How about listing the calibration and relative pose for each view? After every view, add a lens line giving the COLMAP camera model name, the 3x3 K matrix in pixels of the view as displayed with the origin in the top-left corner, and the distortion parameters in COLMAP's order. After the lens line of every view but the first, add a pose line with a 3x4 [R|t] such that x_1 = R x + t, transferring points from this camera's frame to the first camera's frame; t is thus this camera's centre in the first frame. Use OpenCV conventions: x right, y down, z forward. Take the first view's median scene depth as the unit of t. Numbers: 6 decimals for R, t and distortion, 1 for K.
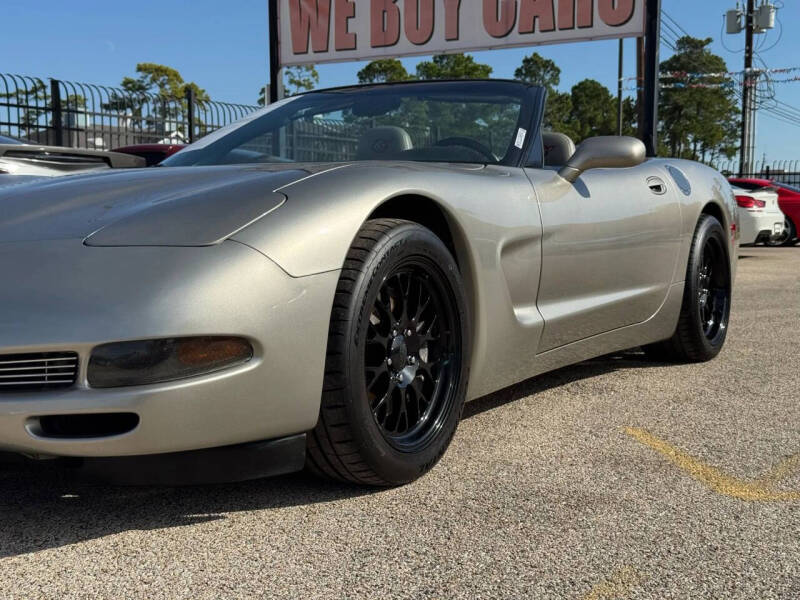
lens RADIAL K [[1116.8, 0, 405.5], [0, 1116.8, 298.2], [0, 0, 1]] dist [0.212668, -0.486140]
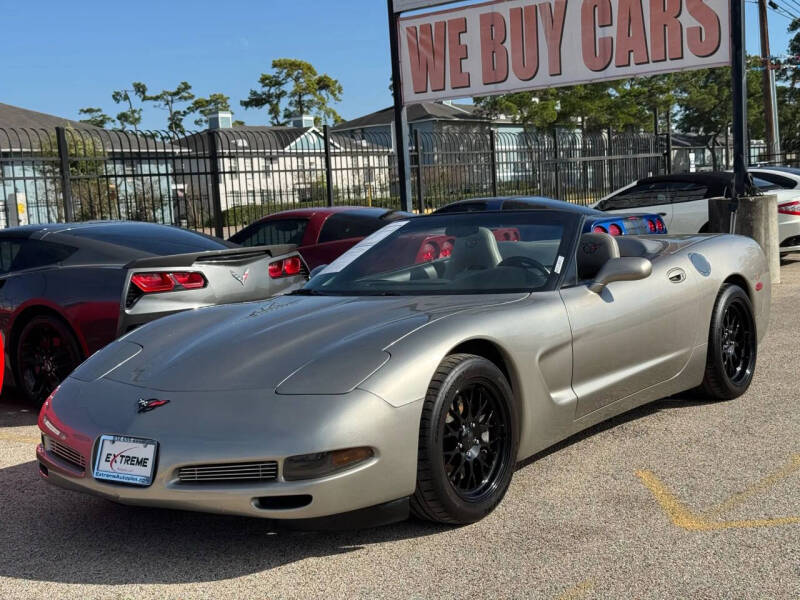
lens RADIAL K [[1135.5, 0, 413.2], [0, 1135.5, 301.6], [0, 0, 1]] dist [0.229913, -0.529934]
pose [[0.991812, -0.044542, -0.119689, 0.116751], [0.048125, 0.998471, 0.027209, -0.187490], [0.118294, -0.032746, 0.992439, -0.586344]]
